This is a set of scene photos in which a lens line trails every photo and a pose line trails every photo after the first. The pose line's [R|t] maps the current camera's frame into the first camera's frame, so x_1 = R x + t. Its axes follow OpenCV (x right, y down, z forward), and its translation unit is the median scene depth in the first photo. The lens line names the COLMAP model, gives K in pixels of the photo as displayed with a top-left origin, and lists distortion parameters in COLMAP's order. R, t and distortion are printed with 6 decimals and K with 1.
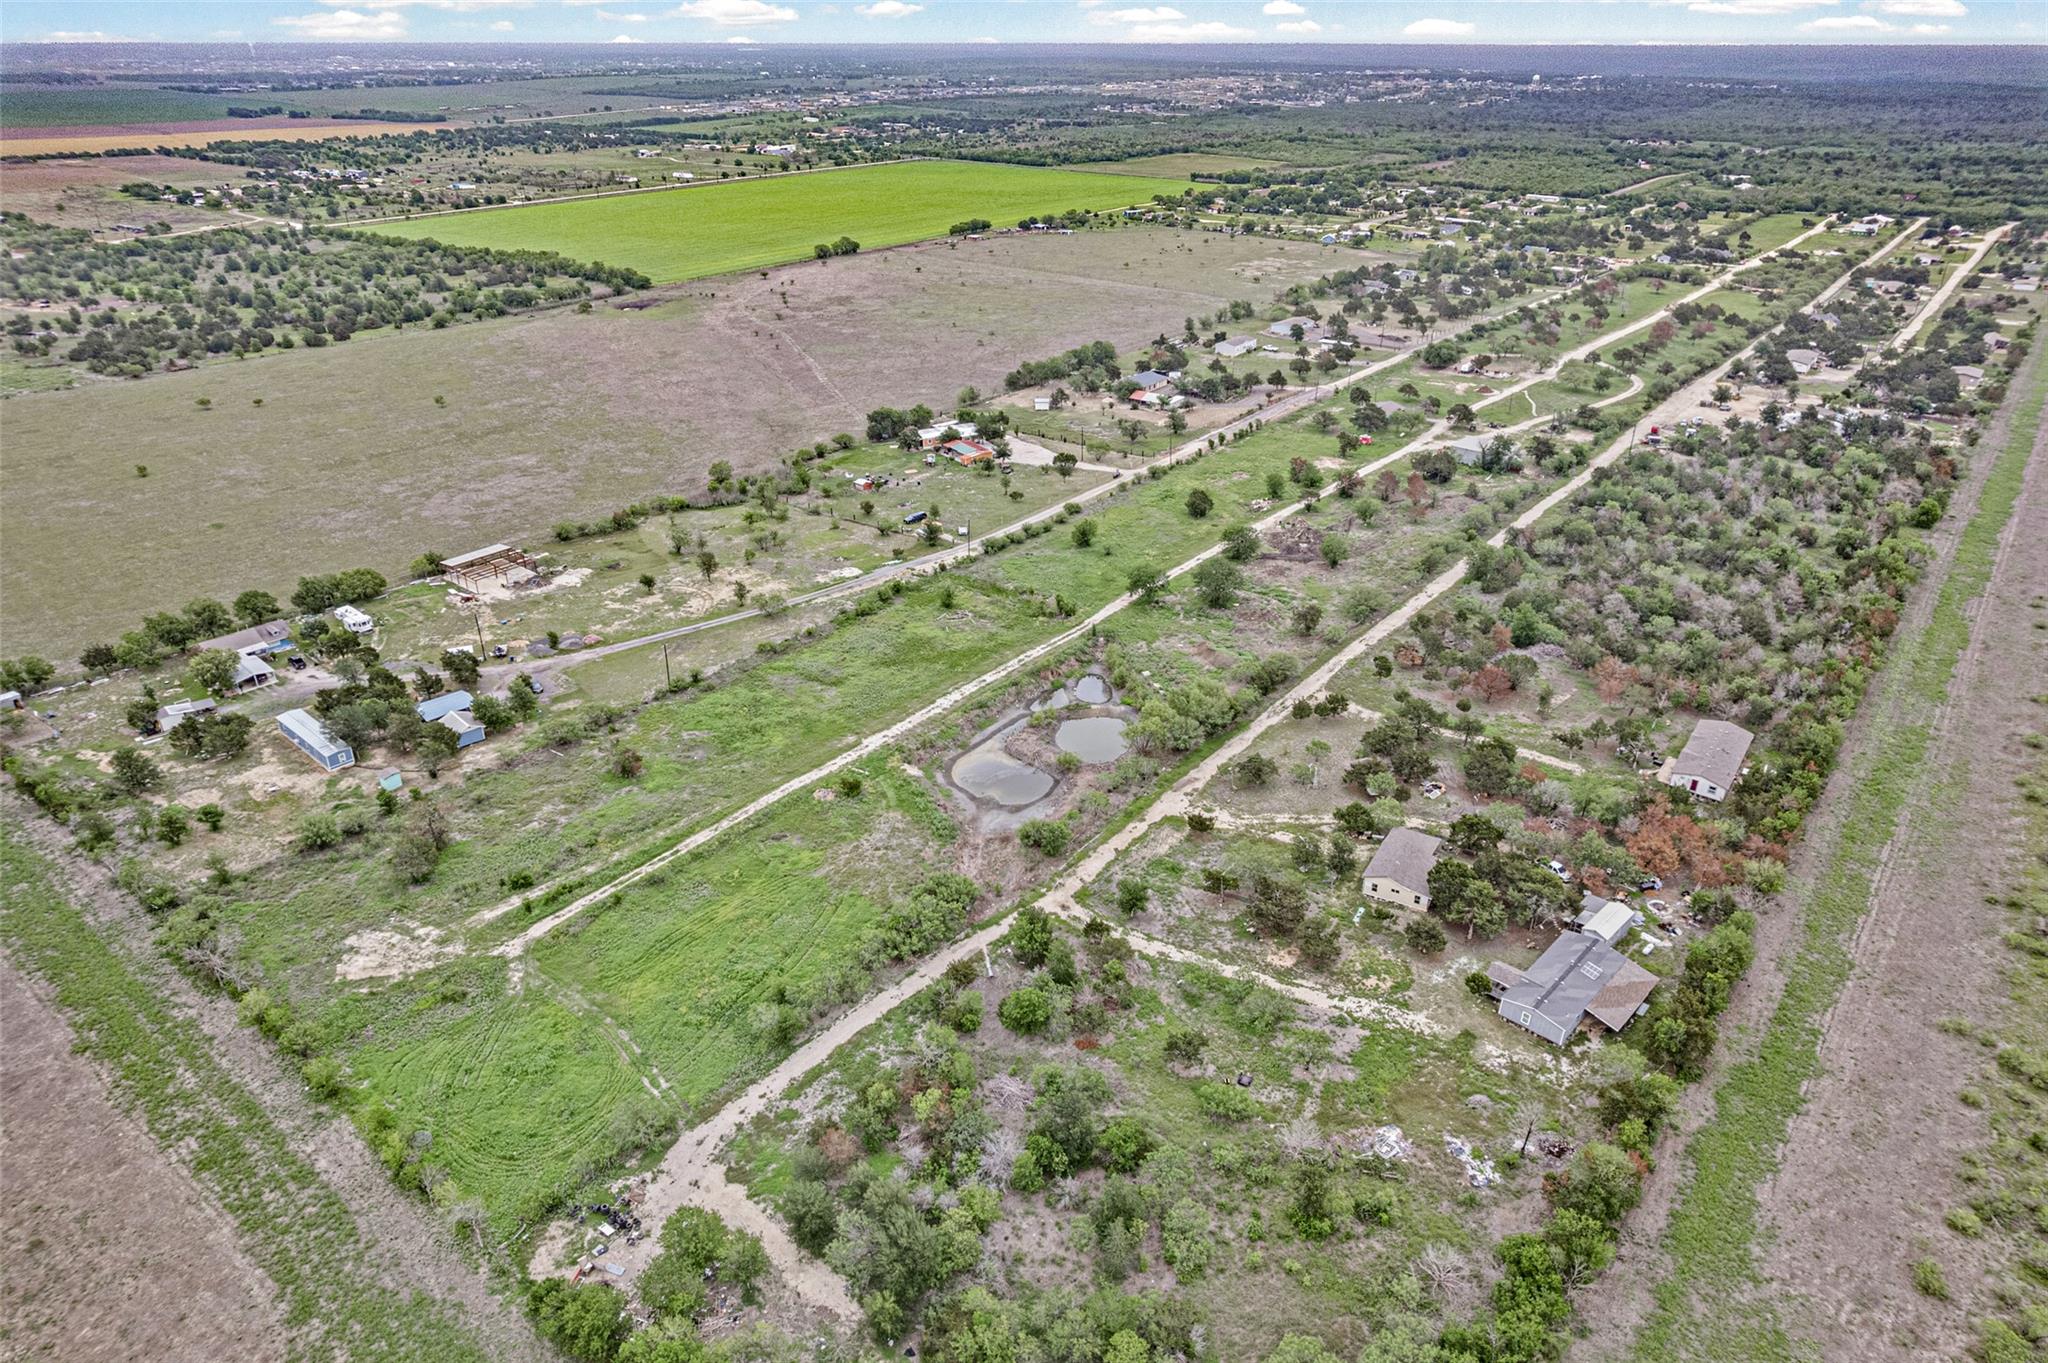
lens RADIAL K [[1325.7, 0, 1024.0], [0, 1325.7, 681.5], [0, 0, 1]] dist [-0.079968, 0.072928]
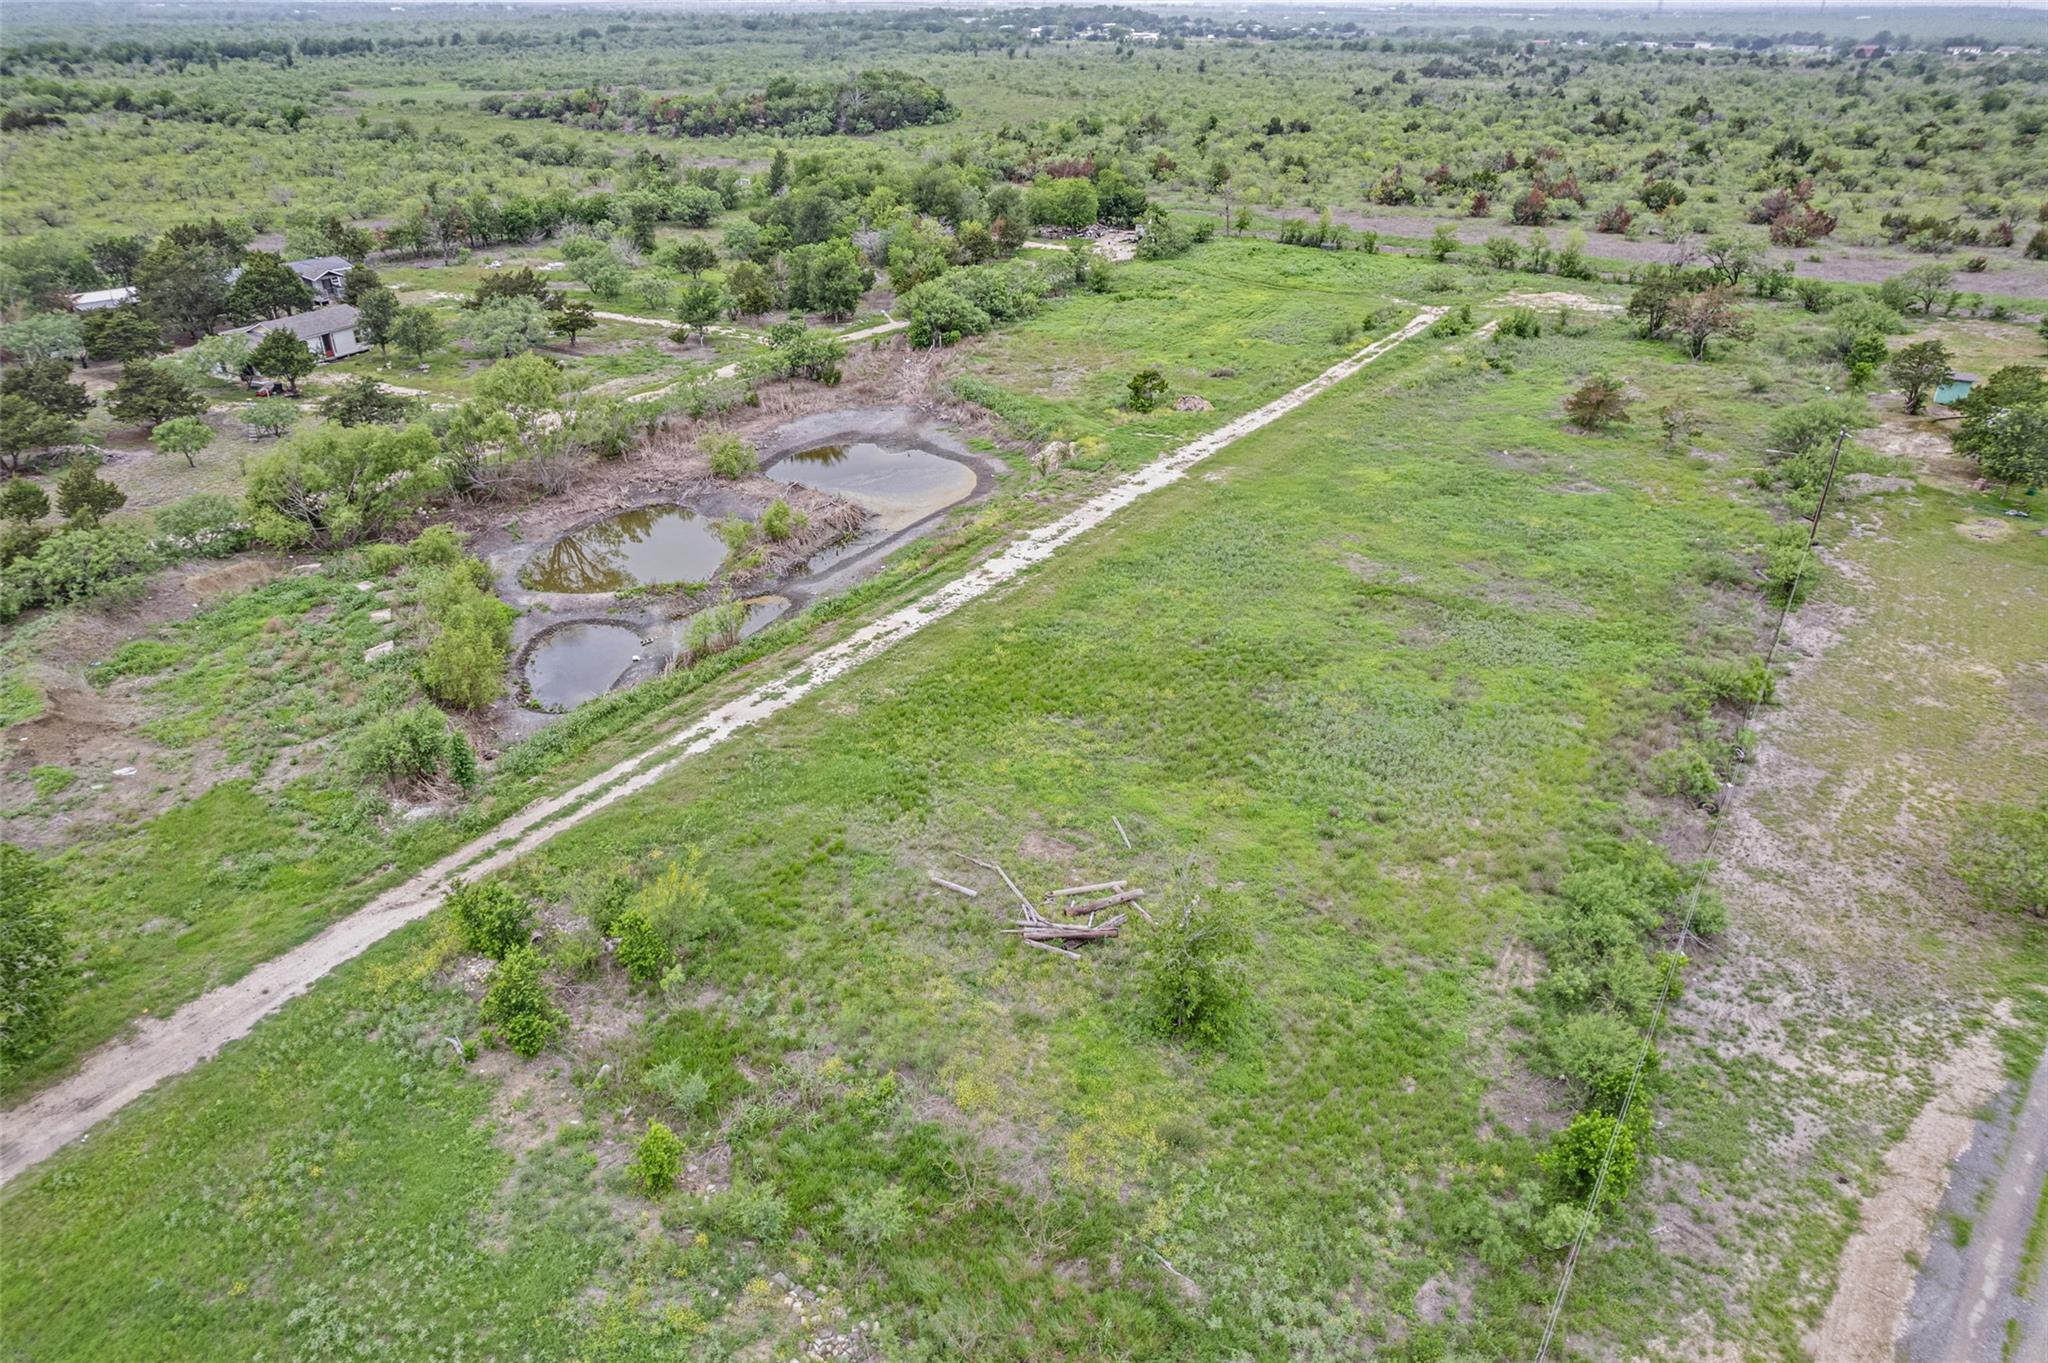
lens RADIAL K [[1325.7, 0, 1024.0], [0, 1325.7, 681.5], [0, 0, 1]] dist [-0.079968, 0.072928]
pose [[-0.996971, 0.036801, -0.068511, -0.031049], [-0.033955, 0.586564, 0.809191, -0.249517], [0.069965, 0.809067, -0.583538, 1.197687]]
